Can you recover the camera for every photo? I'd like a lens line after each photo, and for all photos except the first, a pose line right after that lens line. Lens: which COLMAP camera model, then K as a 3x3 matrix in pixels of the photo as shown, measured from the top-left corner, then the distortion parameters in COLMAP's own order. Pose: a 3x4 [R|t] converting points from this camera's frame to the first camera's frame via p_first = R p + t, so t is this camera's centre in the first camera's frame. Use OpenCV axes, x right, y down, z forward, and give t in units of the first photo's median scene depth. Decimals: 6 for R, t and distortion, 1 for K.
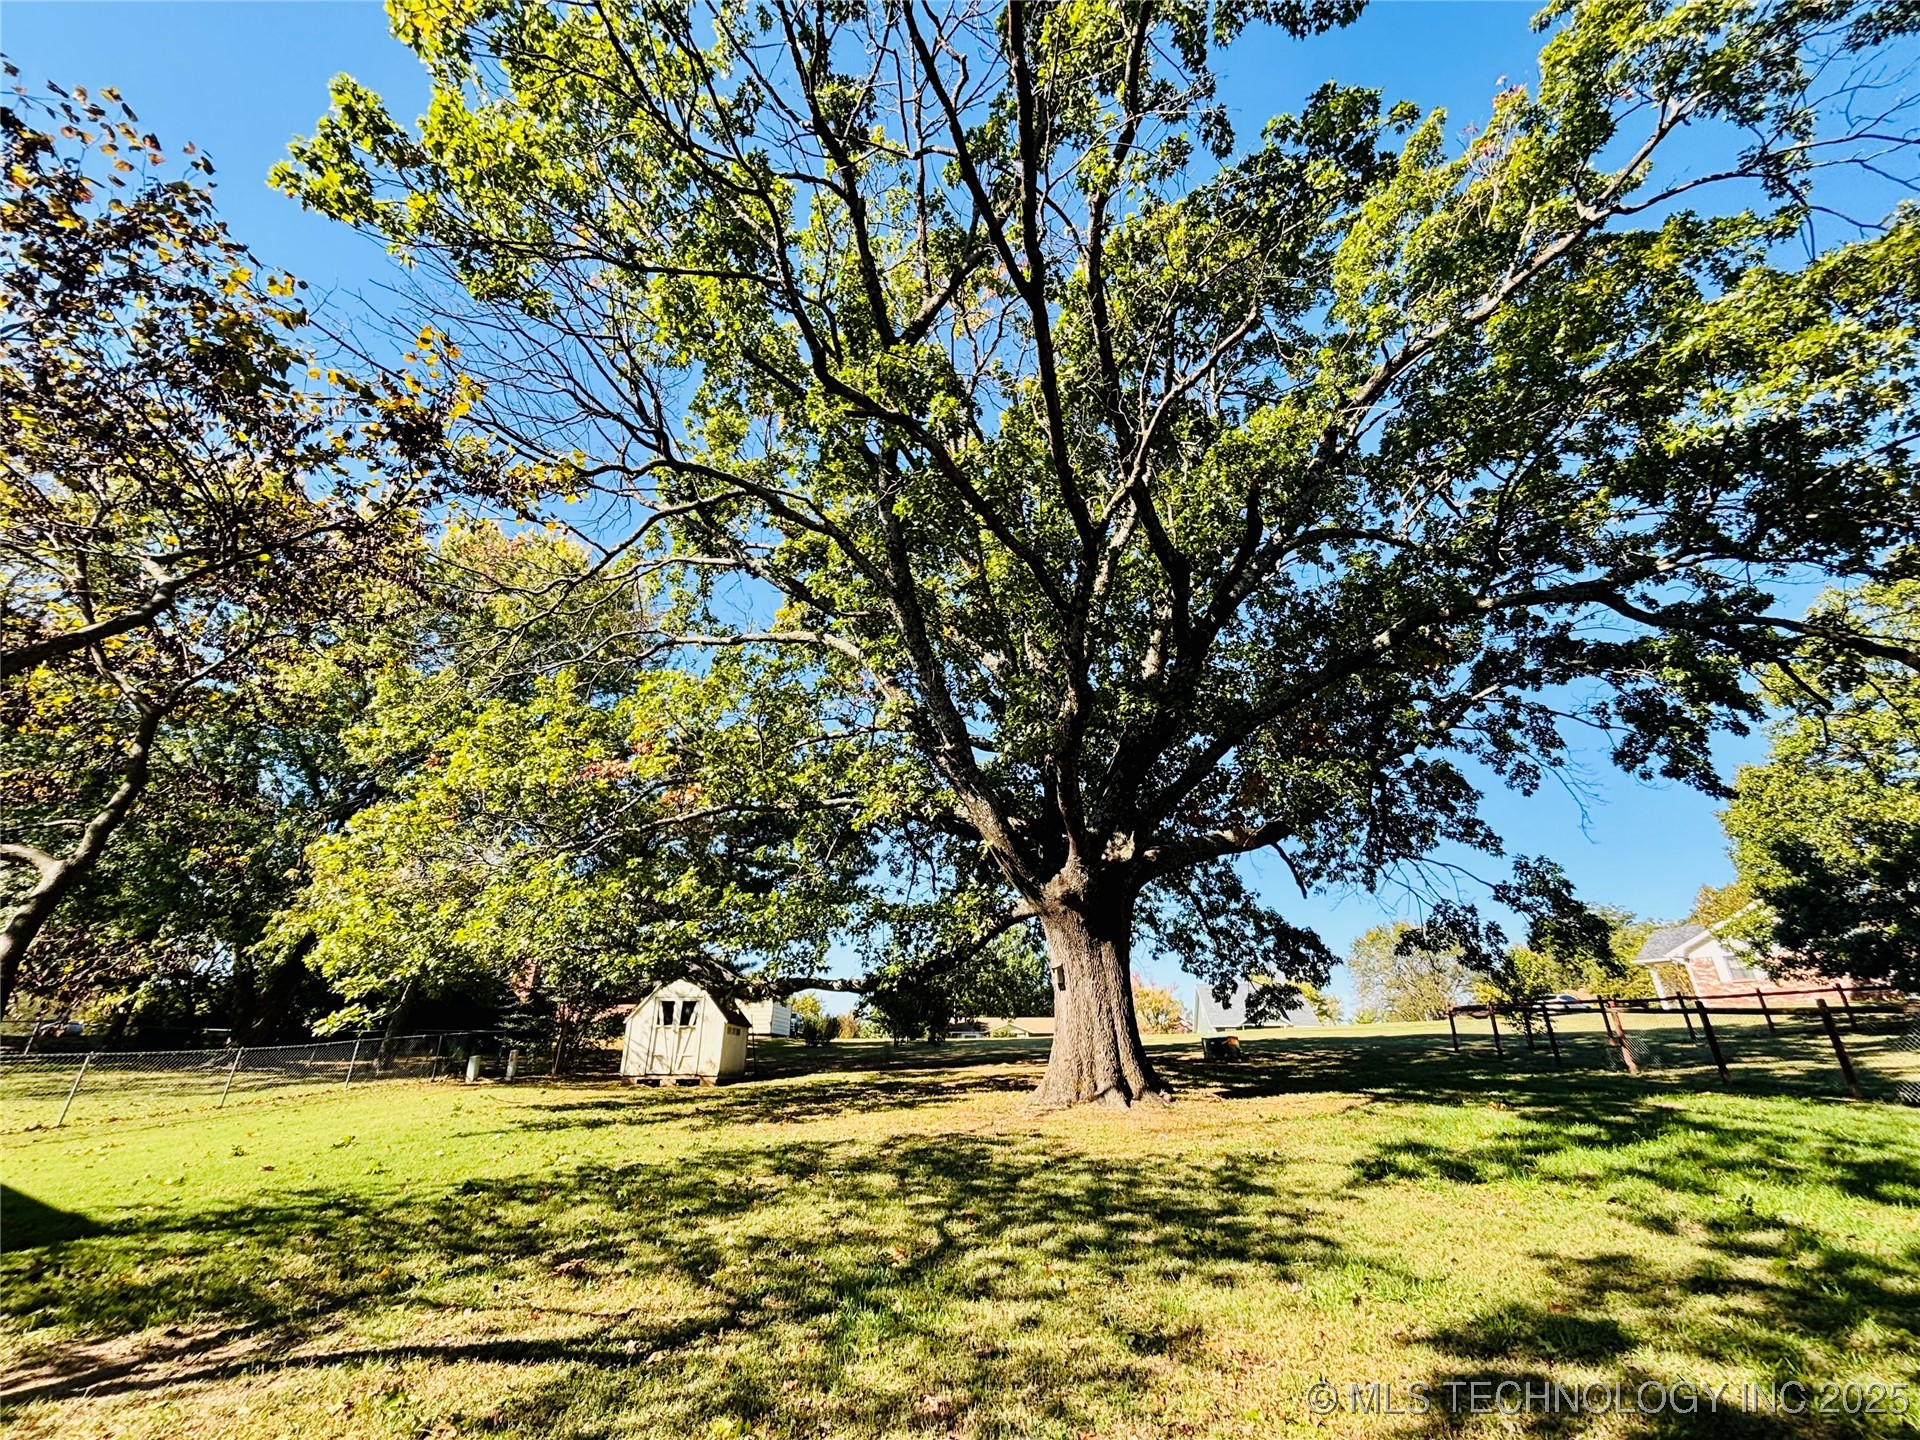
lens RADIAL K [[771.9, 0, 955.5], [0, 771.9, 720.0], [0, 0, 1]] dist [0.003273, -0.000734]
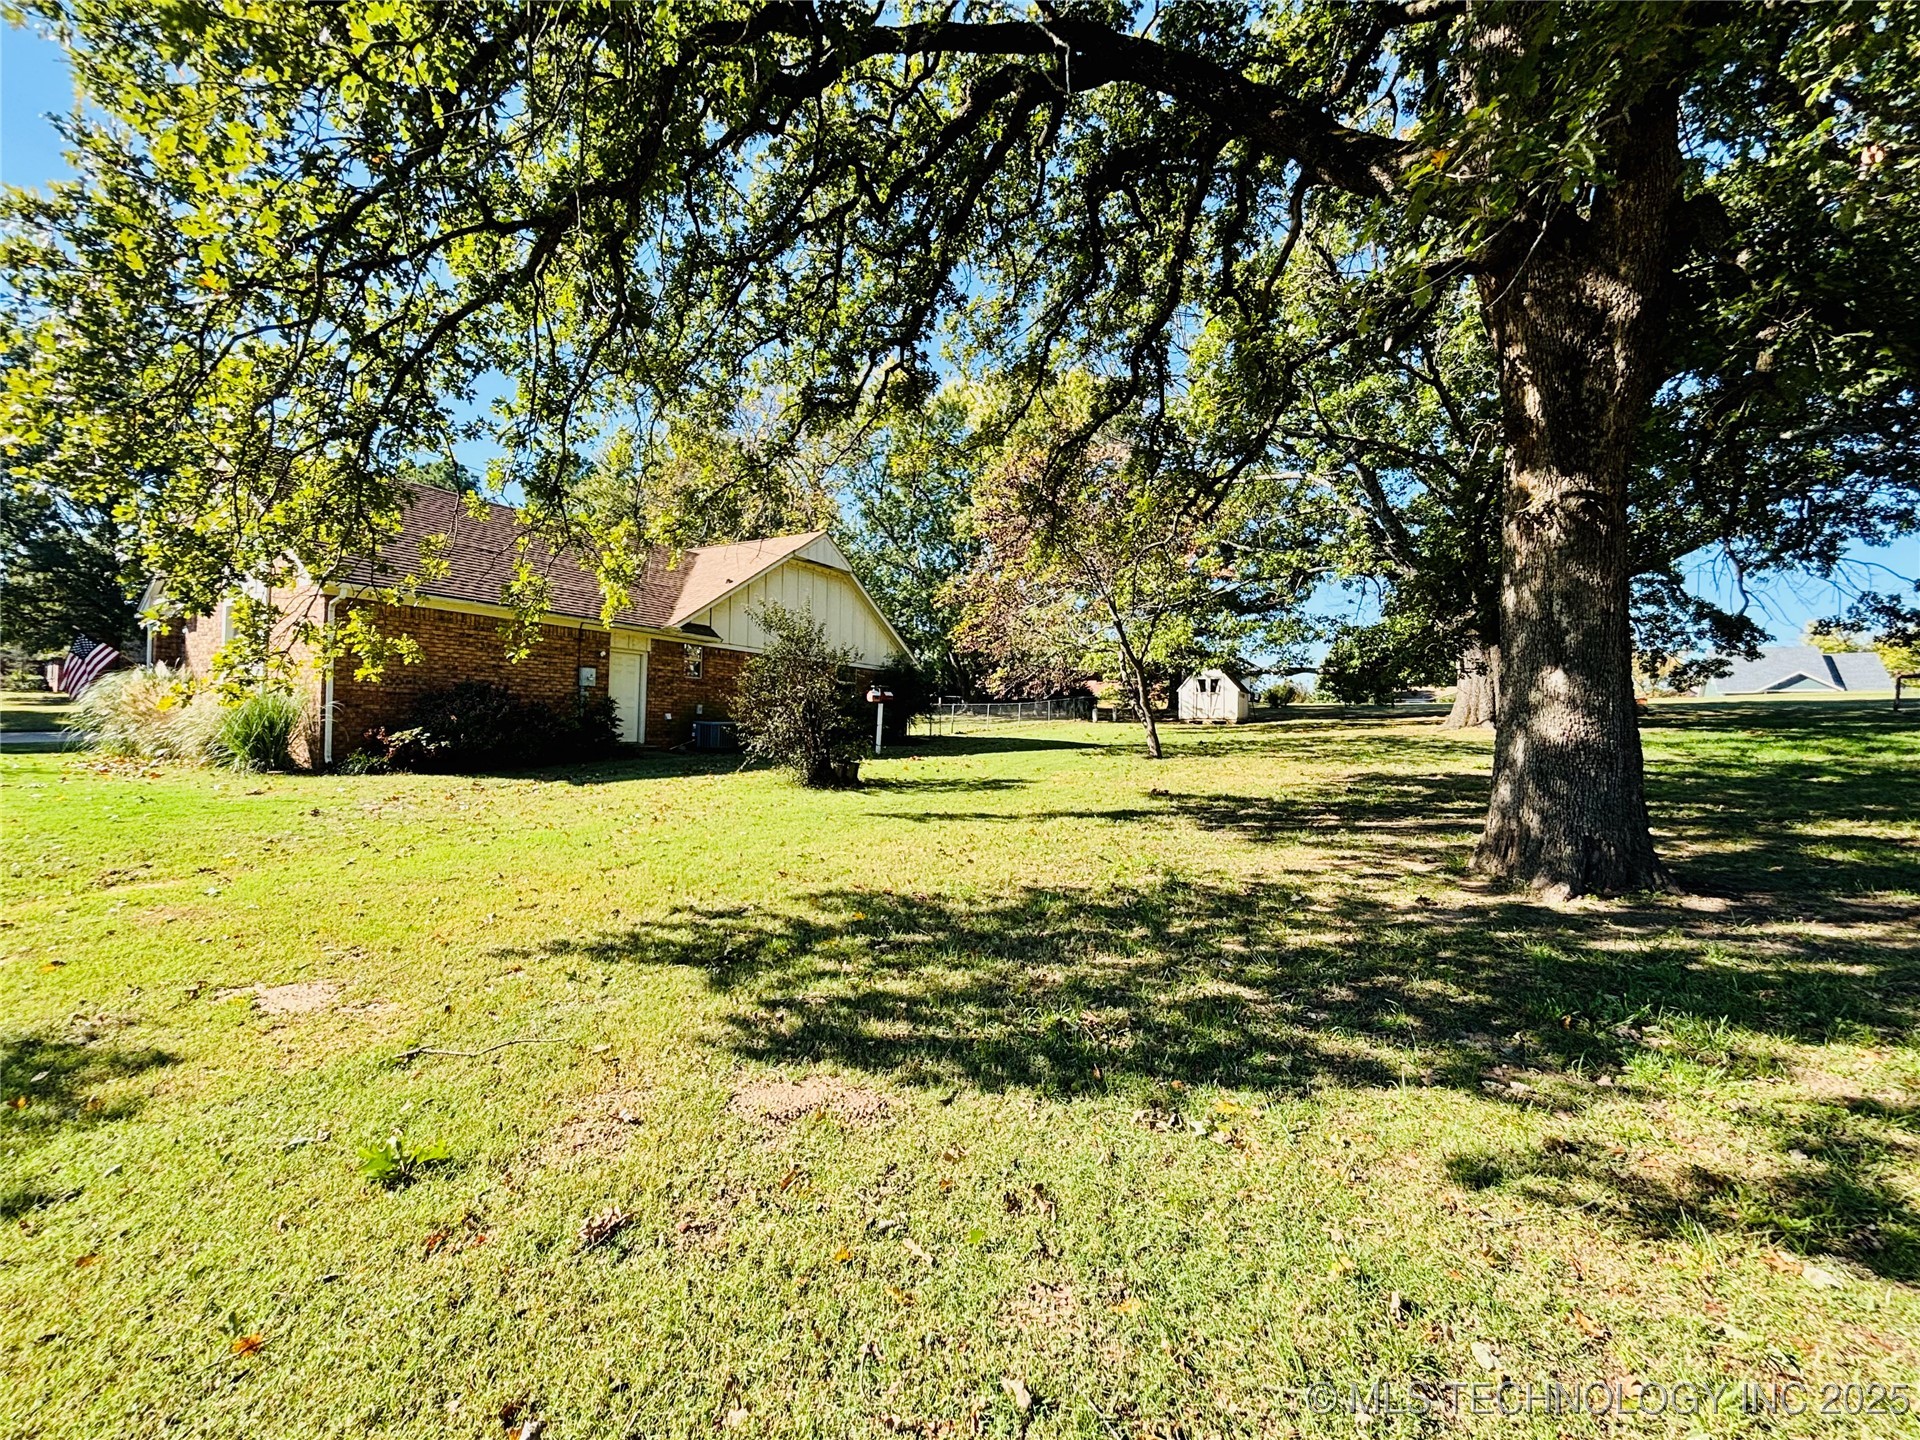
lens RADIAL K [[771.9, 0, 955.5], [0, 771.9, 720.0], [0, 0, 1]] dist [0.003273, -0.000734]
pose [[0.865743, 0.012520, -0.500332, 0.010057], [0.186917, 0.919264, 0.346433, -0.216361], [0.464274, -0.393443, 0.793506, -0.564234]]
